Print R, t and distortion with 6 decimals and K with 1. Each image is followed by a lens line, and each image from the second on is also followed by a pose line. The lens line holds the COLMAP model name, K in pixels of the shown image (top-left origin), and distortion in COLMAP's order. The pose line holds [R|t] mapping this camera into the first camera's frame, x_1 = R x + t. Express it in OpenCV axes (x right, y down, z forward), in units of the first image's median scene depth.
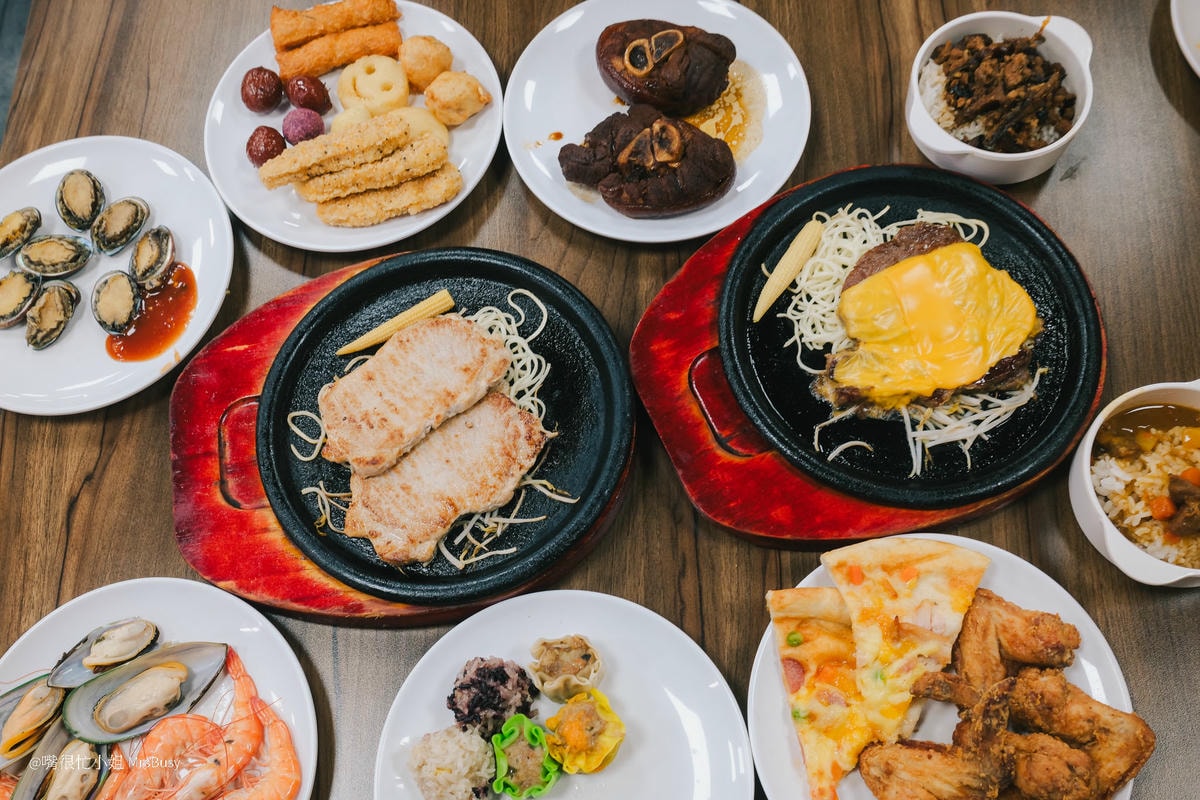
lens RADIAL K [[1245.0, 0, 600.0], [0, 1245.0, 400.0], [0, 0, 1]] dist [-0.014128, -0.000915]
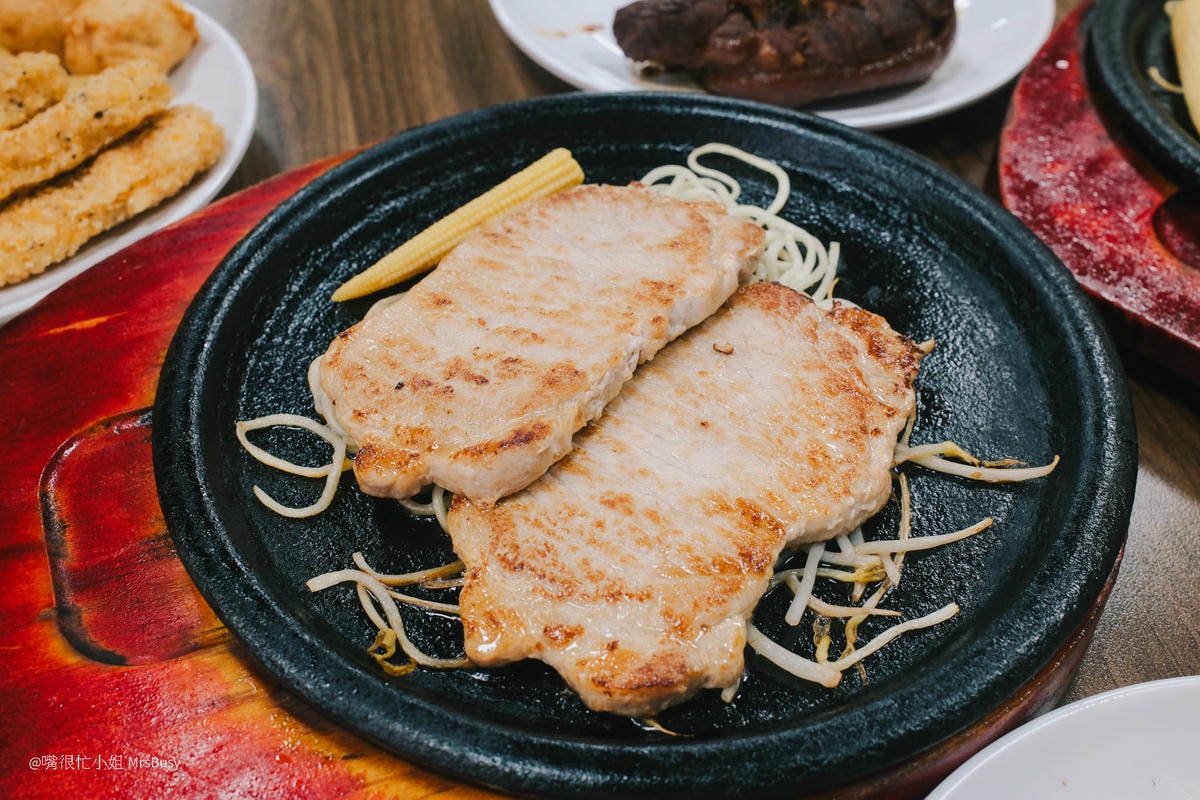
lens RADIAL K [[1245.0, 0, 600.0], [0, 1245.0, 400.0], [0, 0, 1]] dist [-0.014128, -0.000915]
pose [[0.967126, -0.125298, 0.221285, -0.233322], [0.200987, 0.909738, -0.363292, 0.171246], [-0.155791, 0.395825, 0.905015, 0.654872]]
